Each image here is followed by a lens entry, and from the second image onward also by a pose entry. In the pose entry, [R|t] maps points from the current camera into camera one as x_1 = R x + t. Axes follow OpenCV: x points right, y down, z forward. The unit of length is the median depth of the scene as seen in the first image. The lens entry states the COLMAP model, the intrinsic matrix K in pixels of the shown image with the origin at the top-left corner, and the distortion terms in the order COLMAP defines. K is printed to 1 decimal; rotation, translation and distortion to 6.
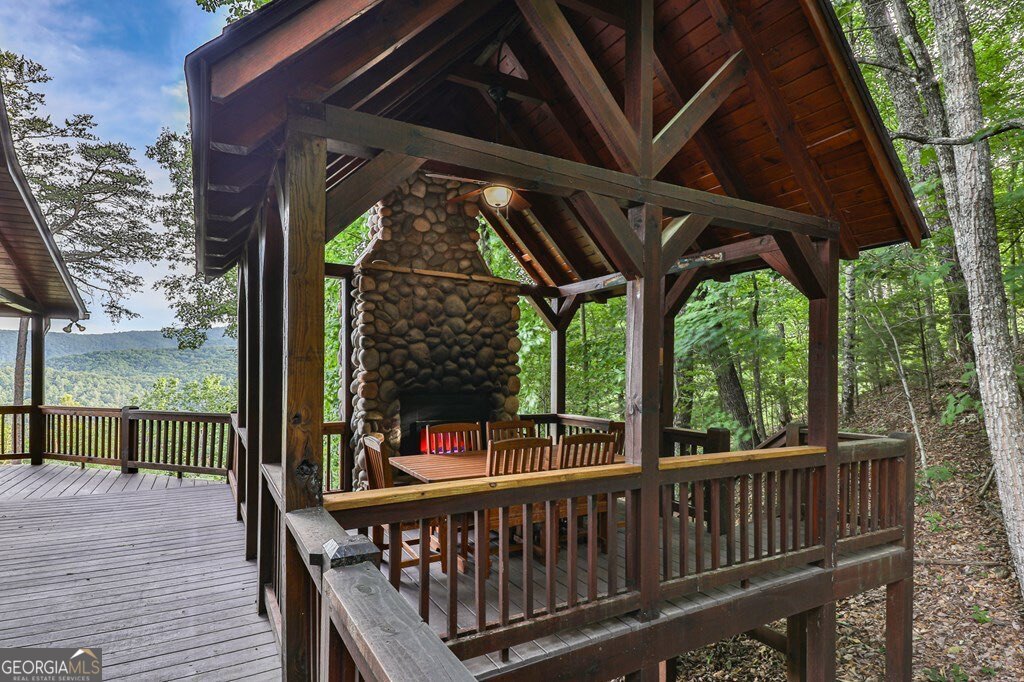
lens RADIAL K [[520.4, 0, 503.7], [0, 520.4, 373.1], [0, 0, 1]] dist [0.017472, 0.003030]
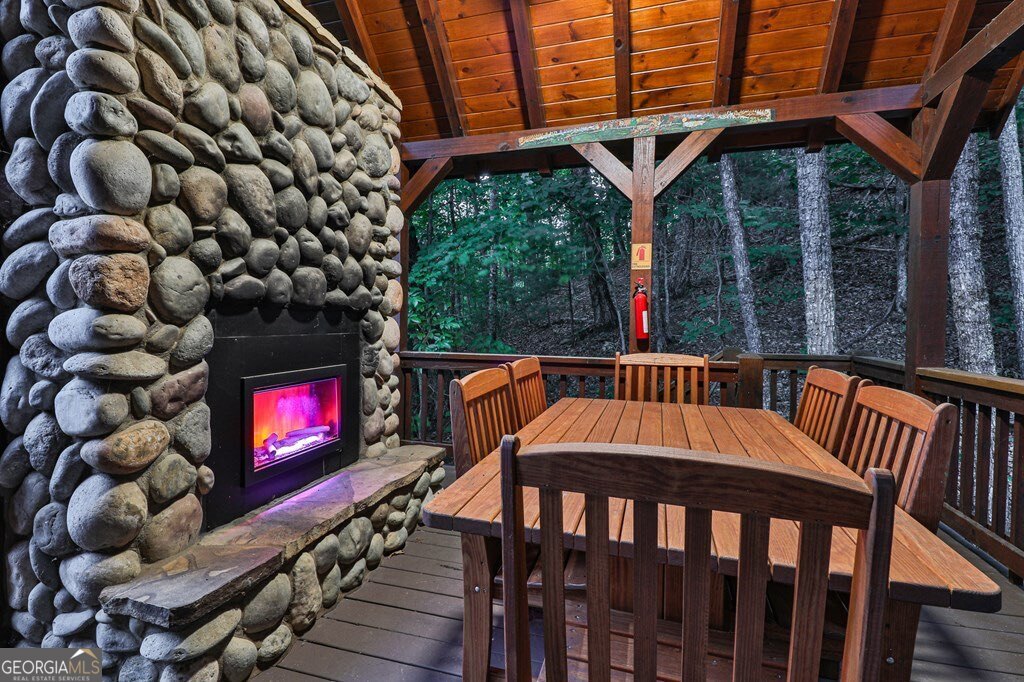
lens RADIAL K [[520.4, 0, 506.1], [0, 520.4, 339.6], [0, 0, 1]] dist [0.017472, 0.003030]
pose [[0.729824, -0.020718, 0.683322, -0.282217], [-0.006571, 0.999282, 0.037316, 0.049979], [-0.683604, -0.031724, 0.729163, 0.583218]]
